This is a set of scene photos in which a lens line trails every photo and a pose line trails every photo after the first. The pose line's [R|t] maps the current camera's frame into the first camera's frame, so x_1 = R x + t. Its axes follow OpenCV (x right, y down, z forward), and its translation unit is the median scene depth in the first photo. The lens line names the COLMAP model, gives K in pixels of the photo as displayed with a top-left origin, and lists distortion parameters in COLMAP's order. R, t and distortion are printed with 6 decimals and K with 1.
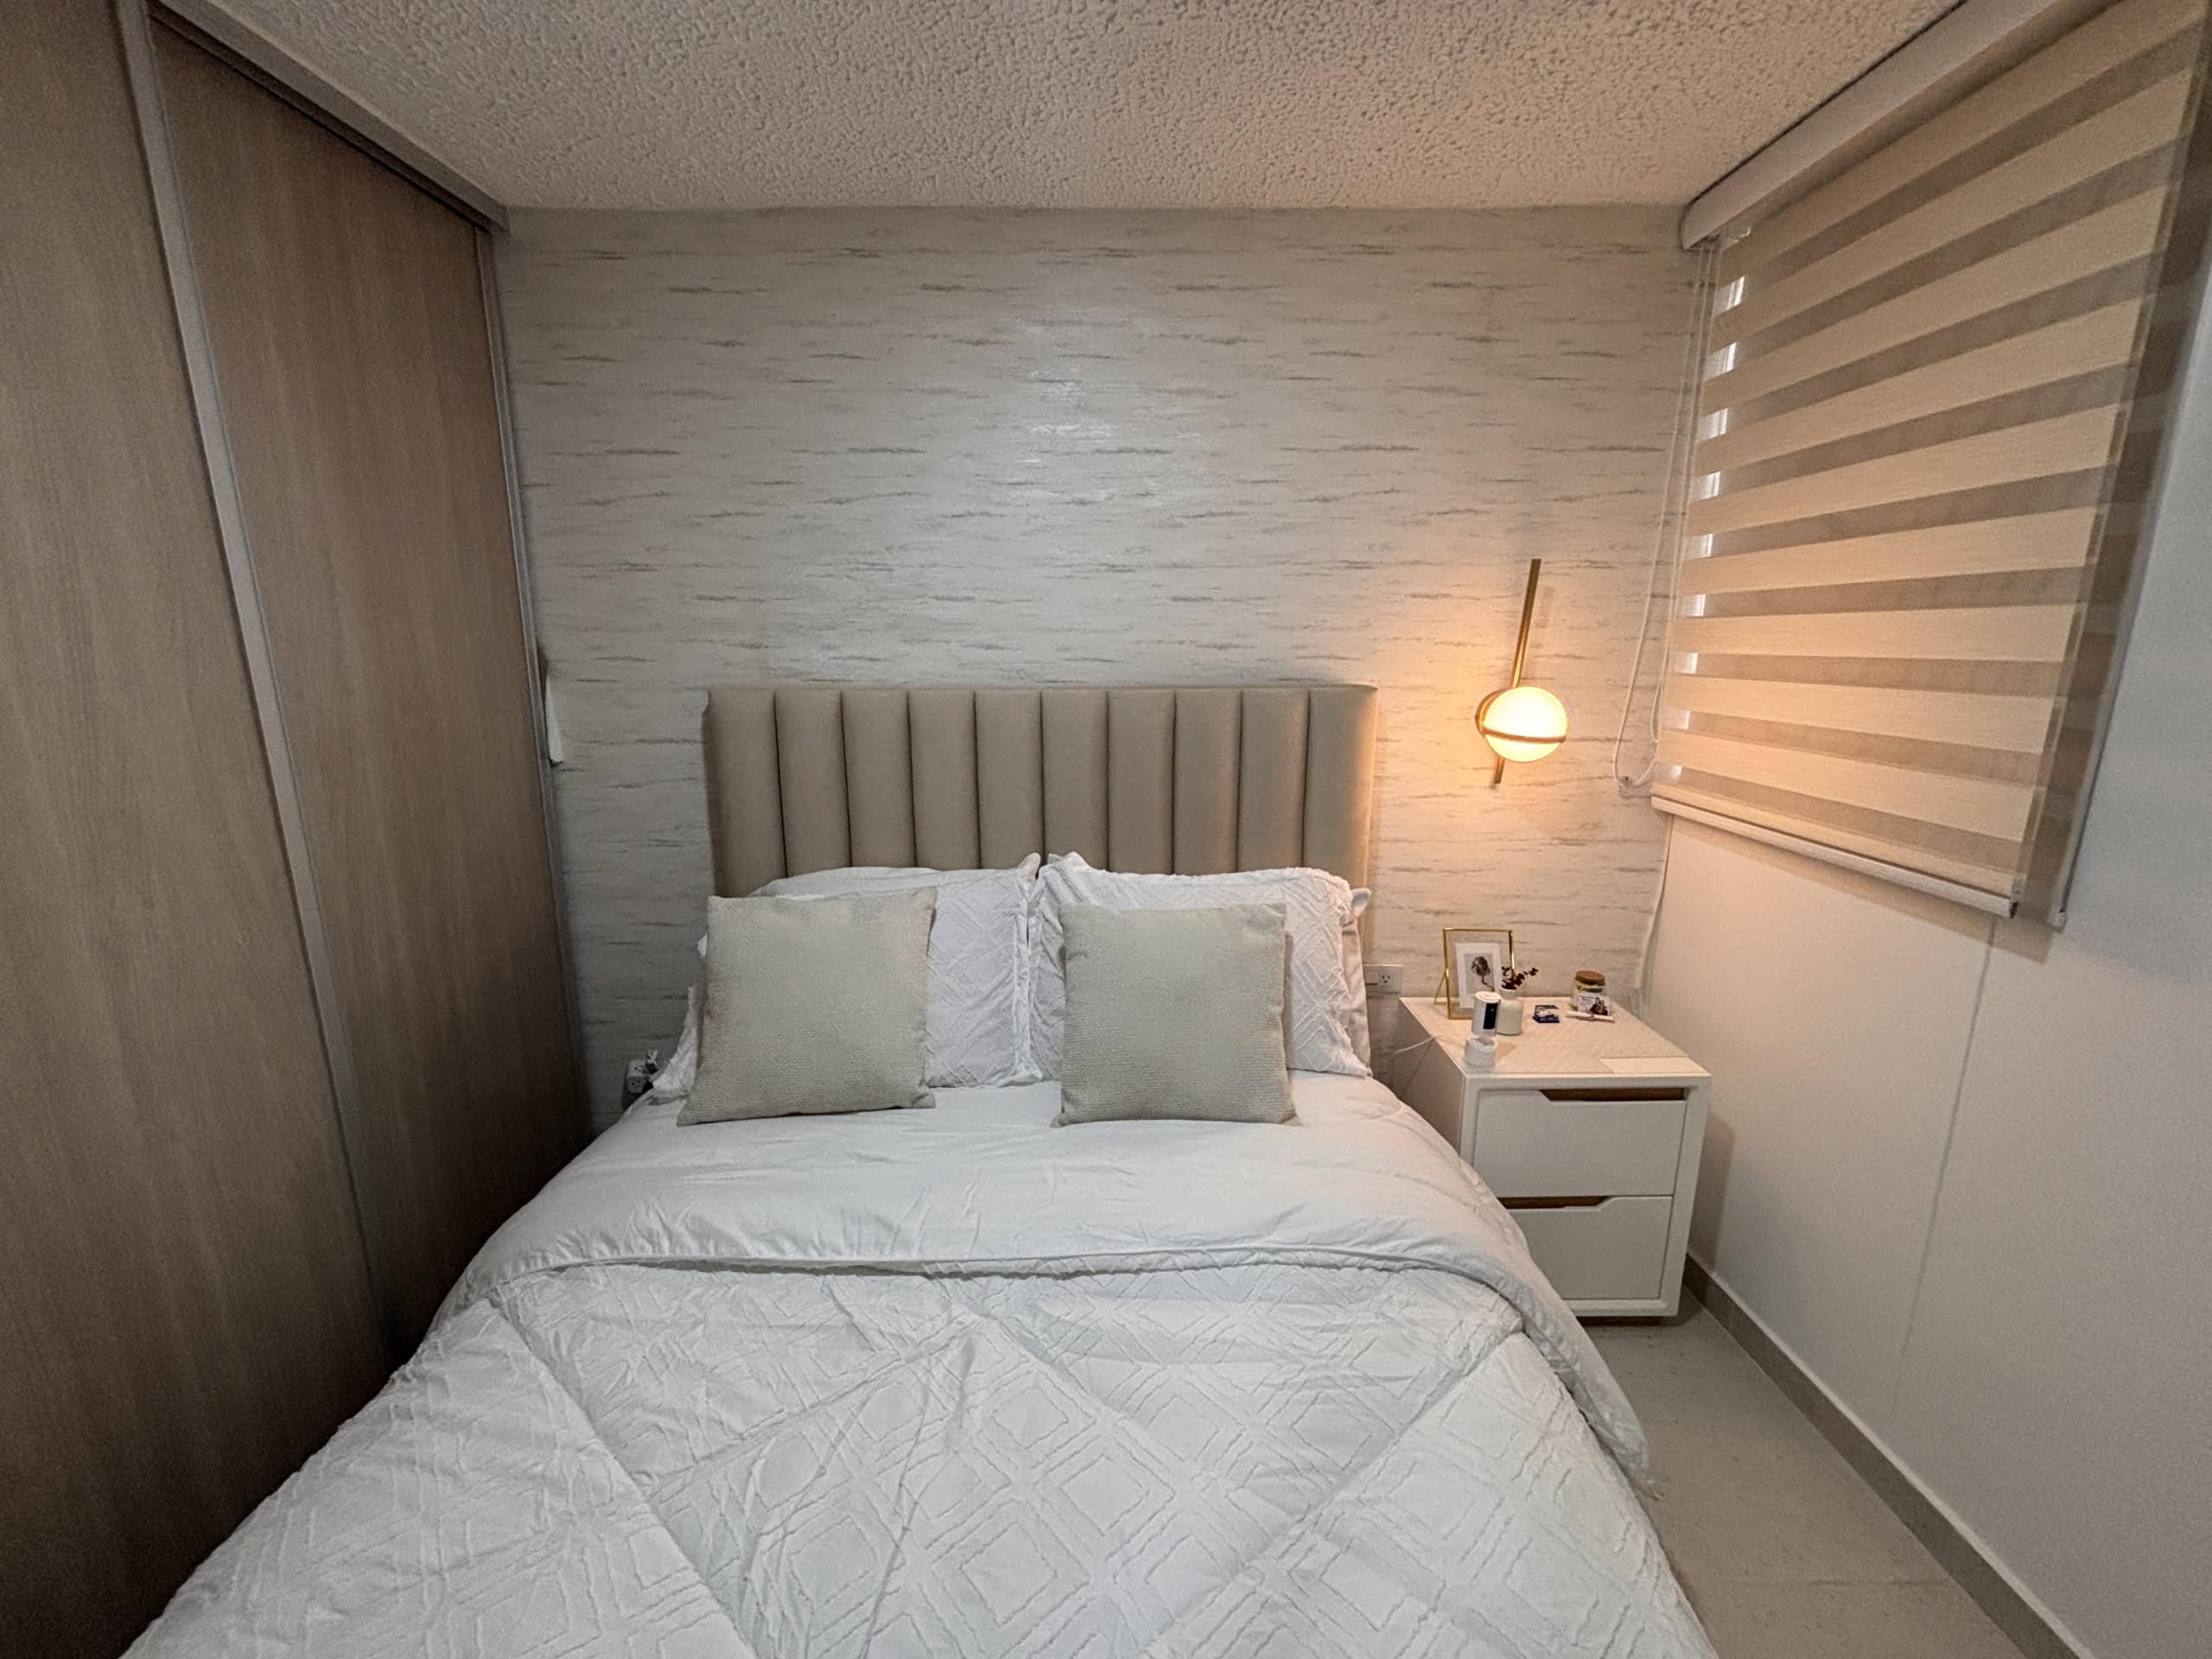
lens RADIAL K [[891.7, 0, 1106.0], [0, 891.7, 829.5], [0, 0, 1]] dist [-0.018737, 0.003418]
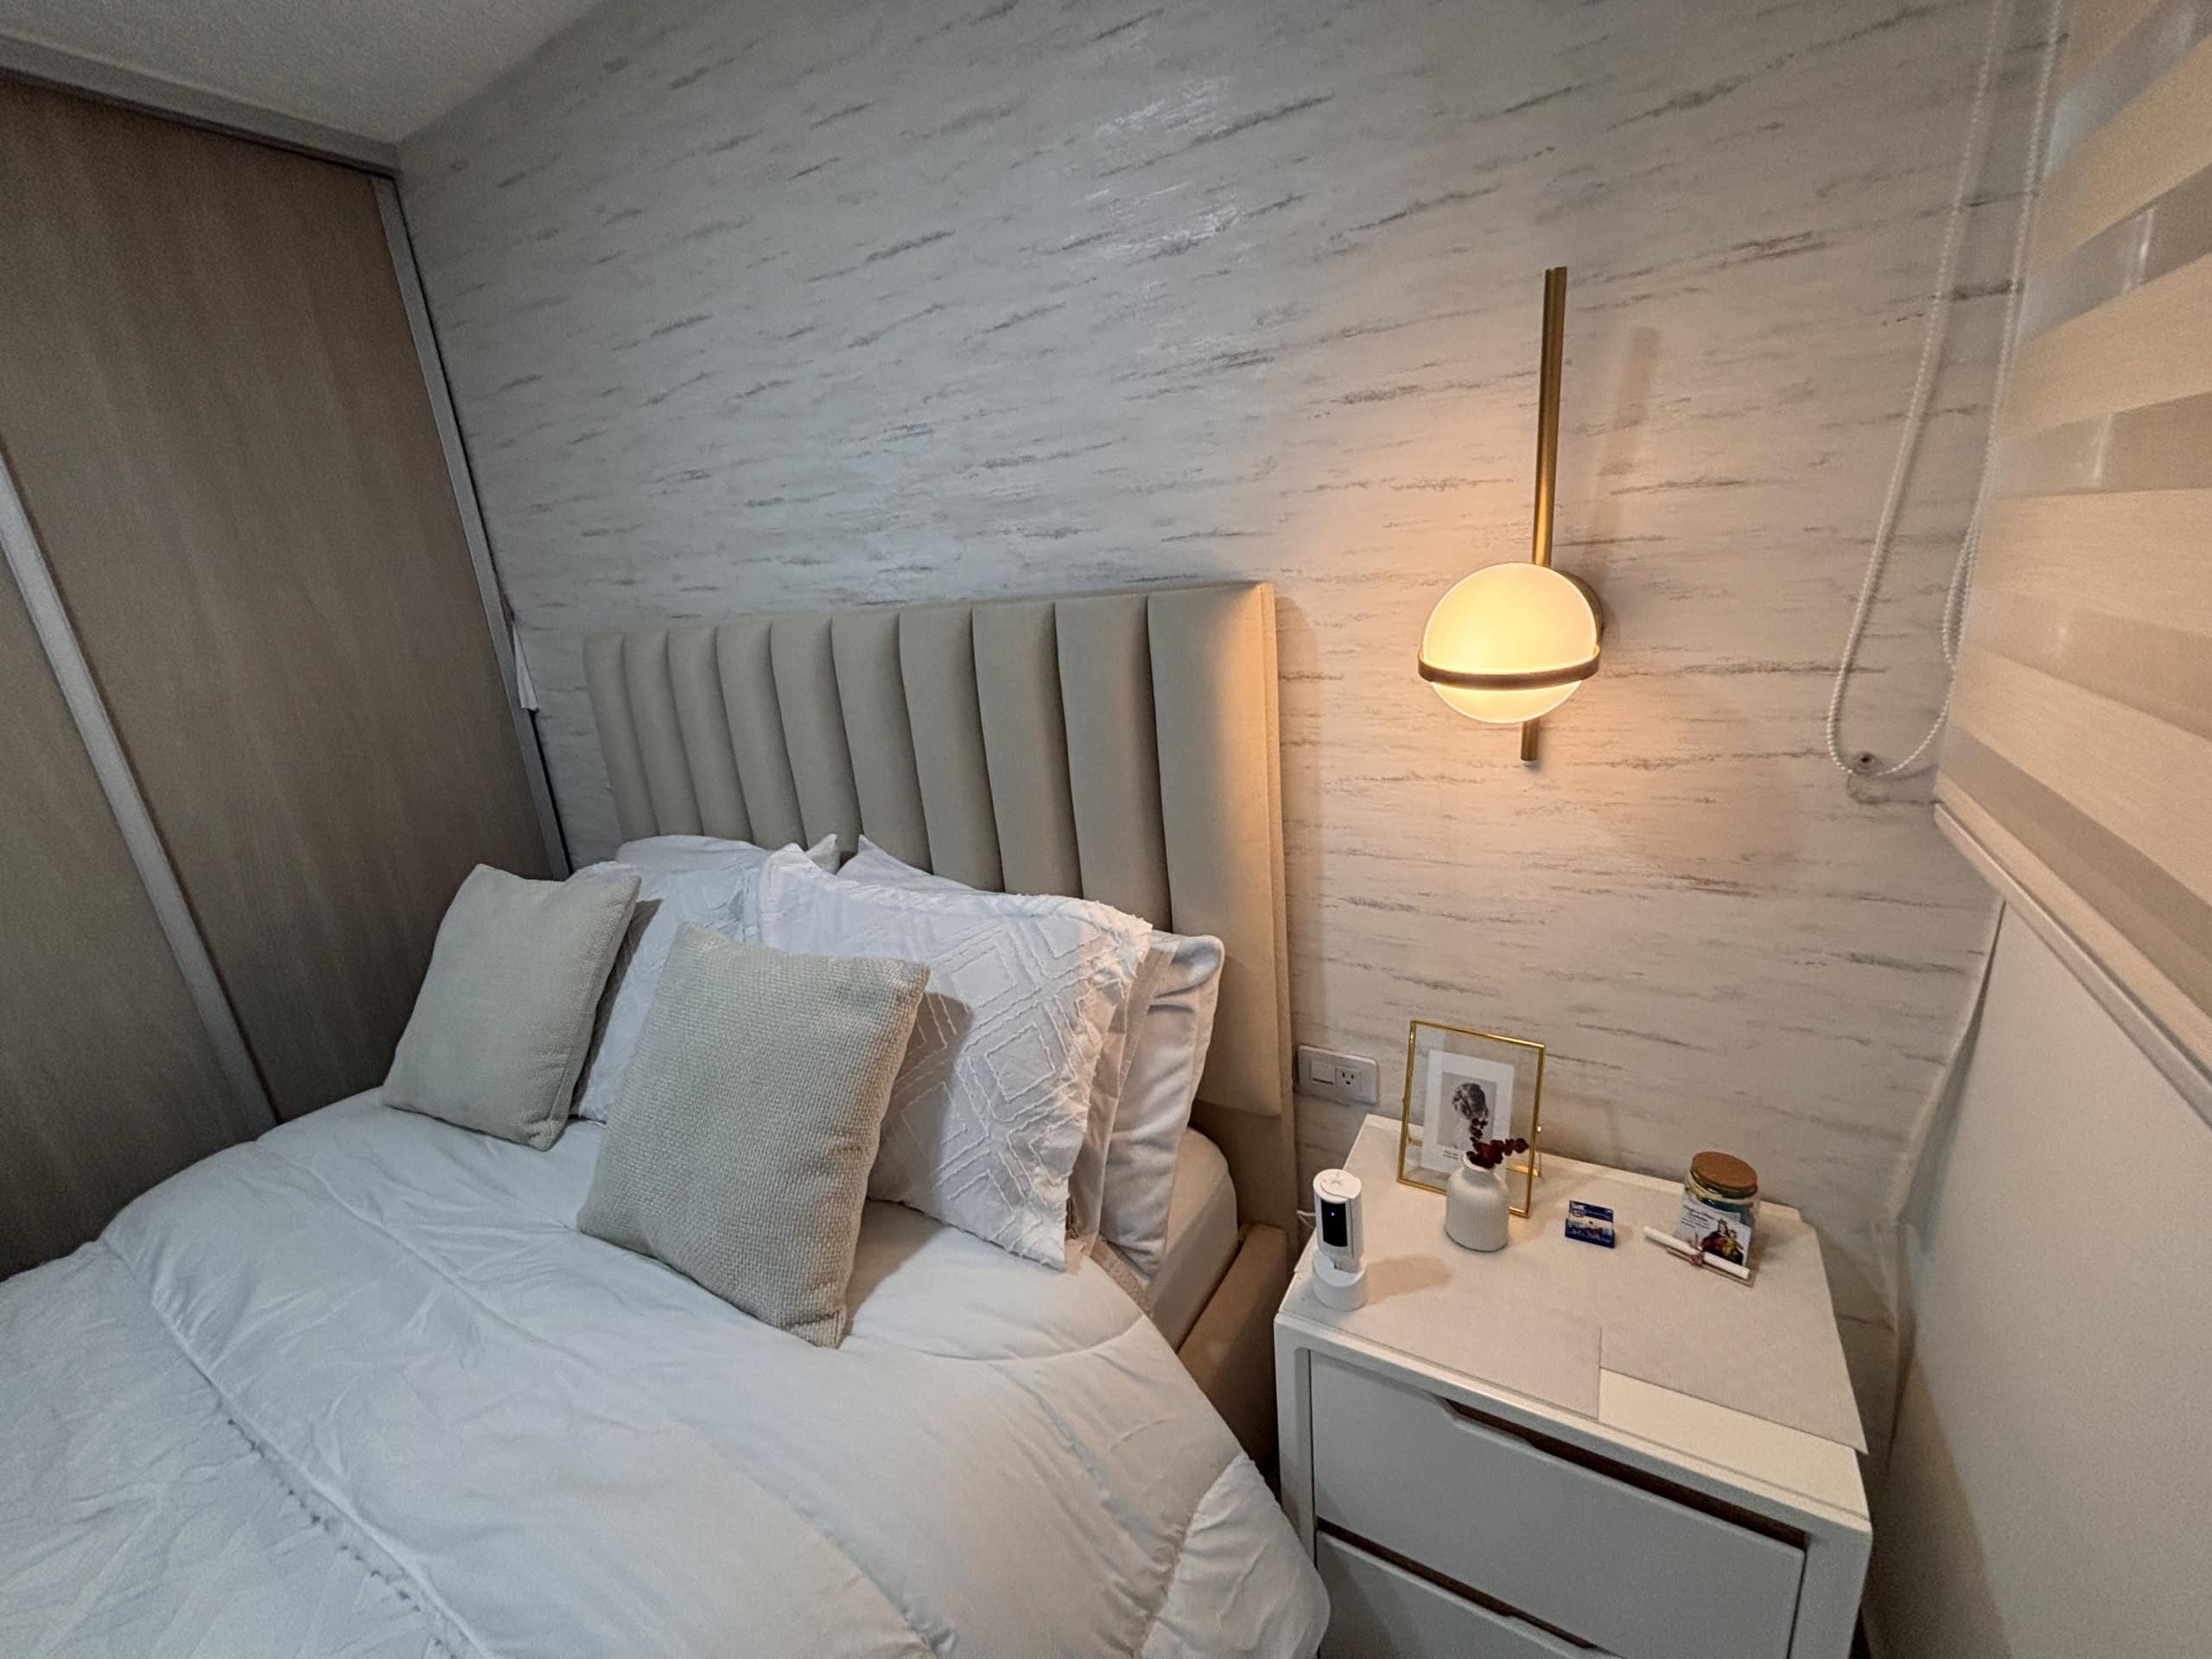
lens RADIAL K [[891.7, 0, 1106.0], [0, 891.7, 829.5], [0, 0, 1]] dist [-0.018737, 0.003418]
pose [[0.862732, 0.071625, -0.500563, 0.493764], [-0.021726, 0.994254, 0.104822, -0.060984], [0.505195, -0.079558, 0.859330, 0.448072]]
